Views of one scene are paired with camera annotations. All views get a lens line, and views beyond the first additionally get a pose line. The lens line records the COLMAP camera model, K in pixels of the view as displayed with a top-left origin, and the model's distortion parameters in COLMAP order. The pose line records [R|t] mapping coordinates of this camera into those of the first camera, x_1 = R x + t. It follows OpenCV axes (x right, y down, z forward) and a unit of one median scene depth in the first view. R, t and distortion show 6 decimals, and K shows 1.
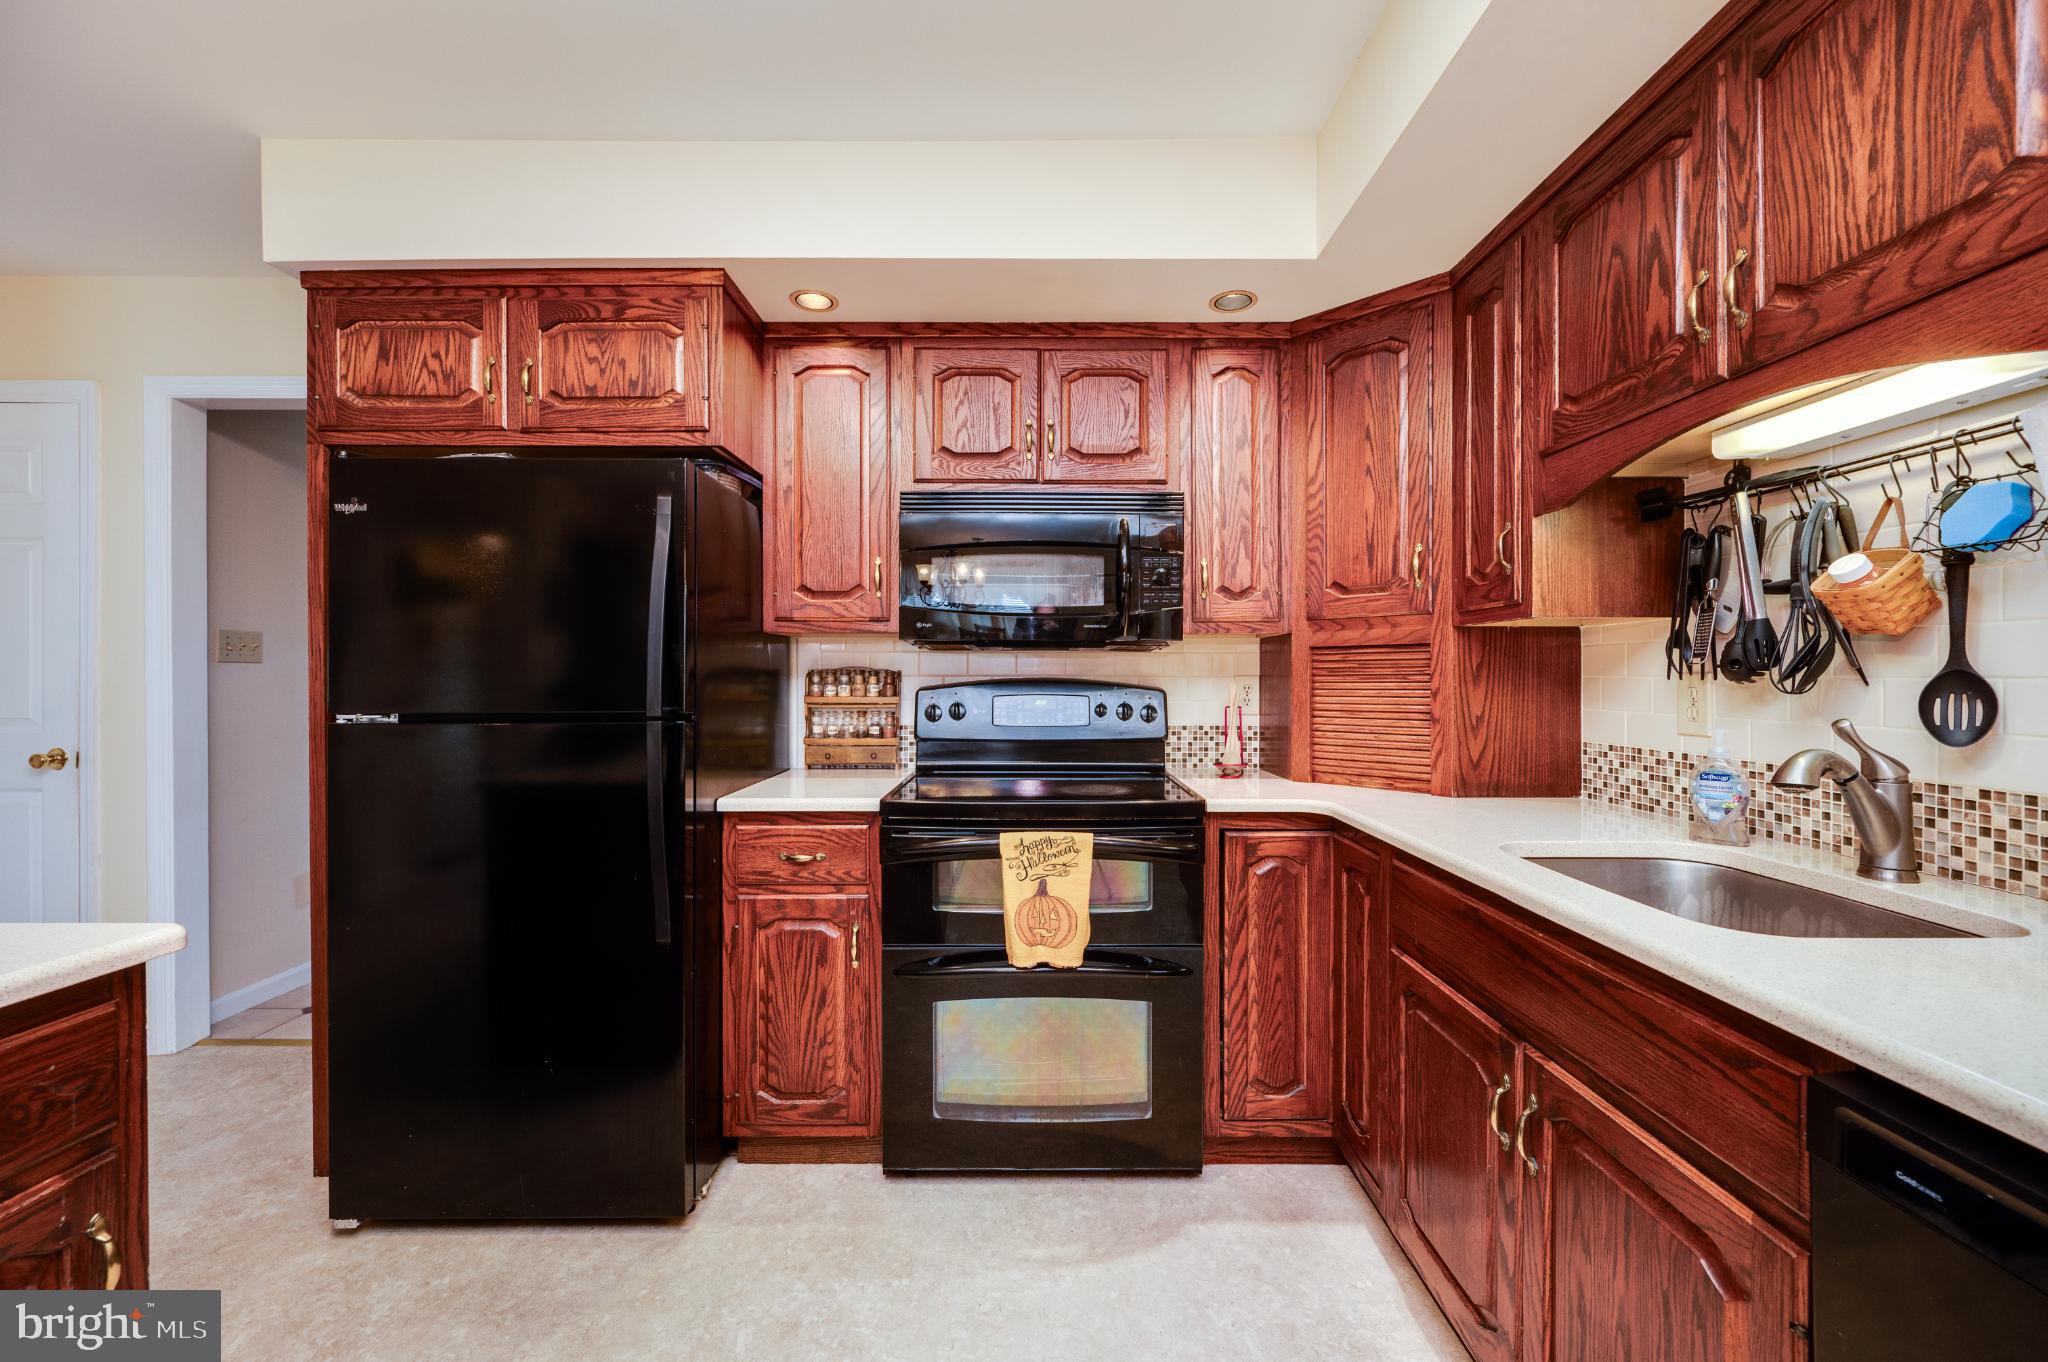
lens RADIAL K [[814.3, 0, 1046.5], [0, 814.3, 678.4], [0, 0, 1]] dist [-0.002248, 0.000135]
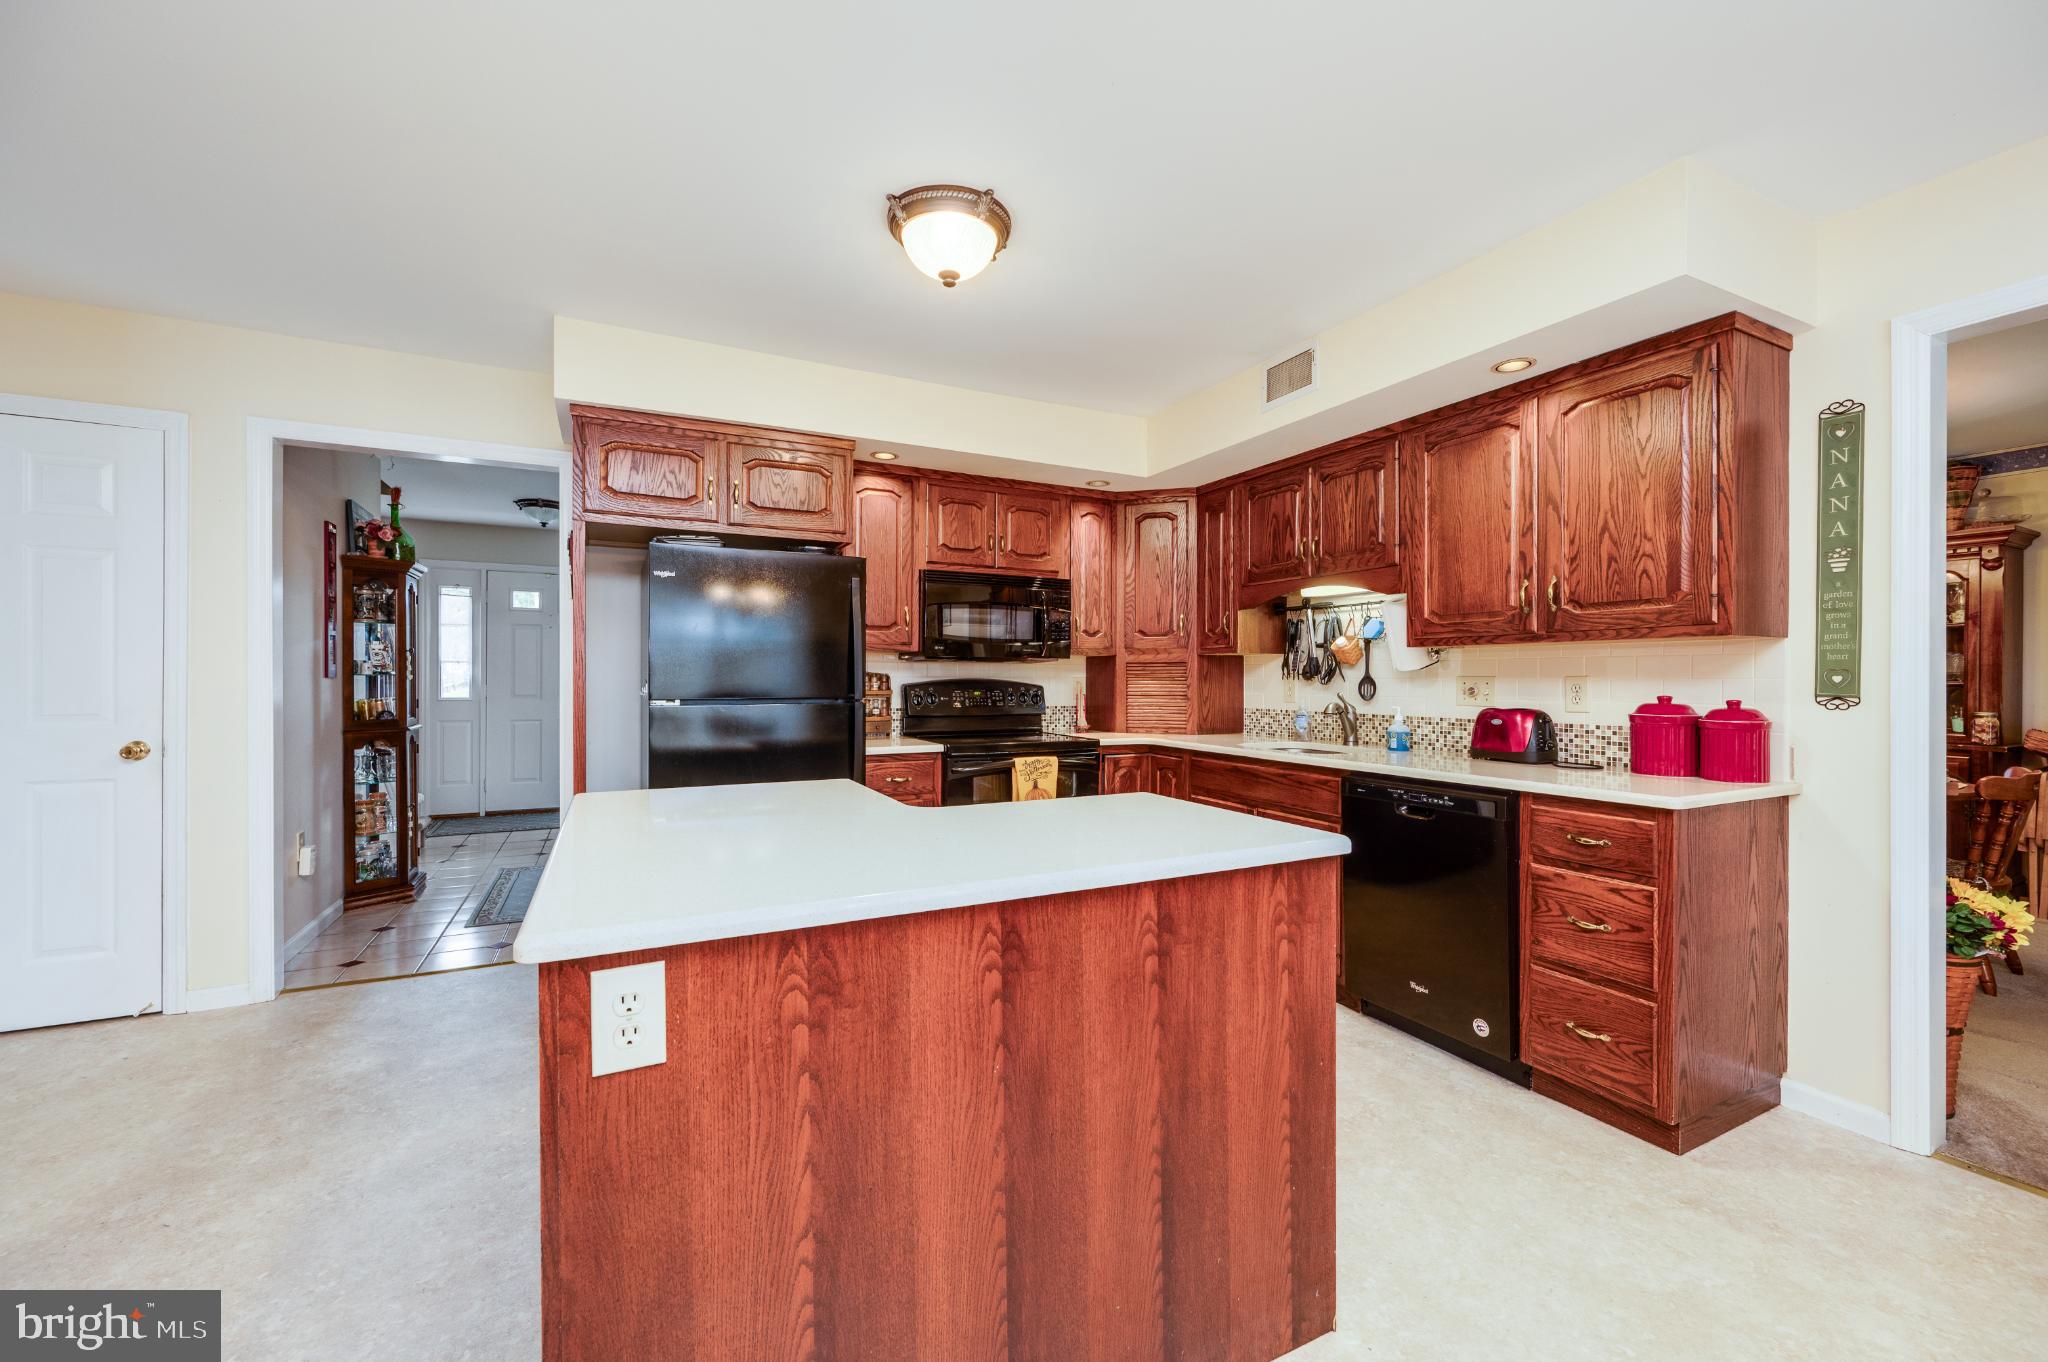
lens RADIAL K [[814.3, 0, 1046.5], [0, 814.3, 678.4], [0, 0, 1]] dist [-0.002248, 0.000135]
pose [[0.891553, 0.001460, 0.452913, -0.815893], [-0.000975, 0.999999, -0.001302, 0.001498], [-0.452915, 0.000719, 0.891554, -0.720206]]
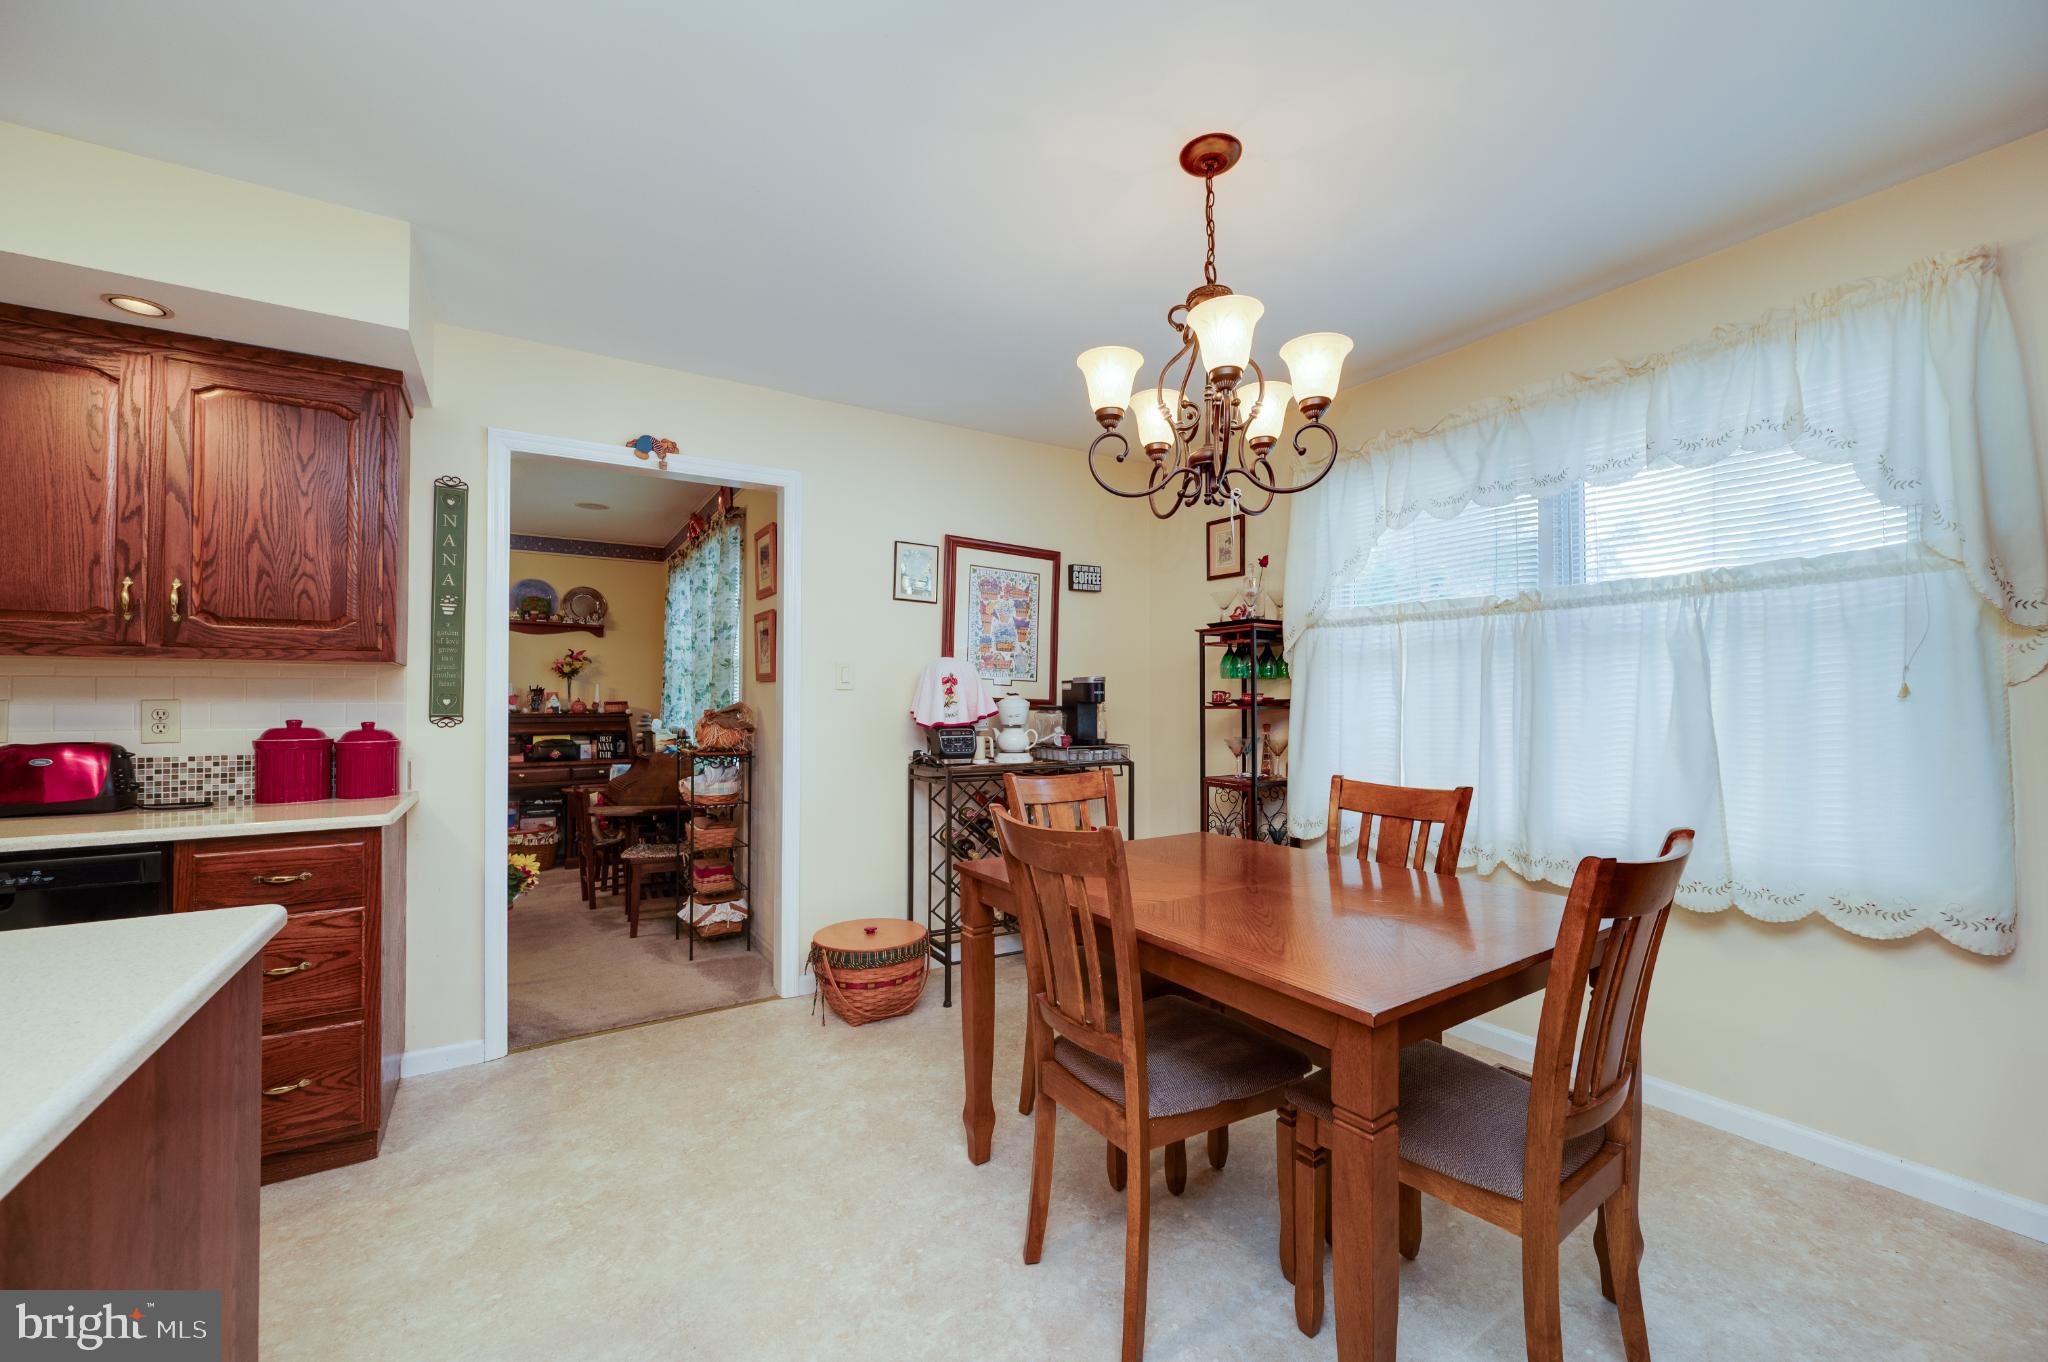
lens RADIAL K [[814.3, 0, 1046.5], [0, 814.3, 678.4], [0, 0, 1]] dist [-0.002248, 0.000135]
pose [[-0.548216, 0.025858, 0.835937, -1.041824], [0.004064, 0.999592, -0.028255, 0.002926], [-0.836327, -0.012093, -0.548098, -0.298053]]
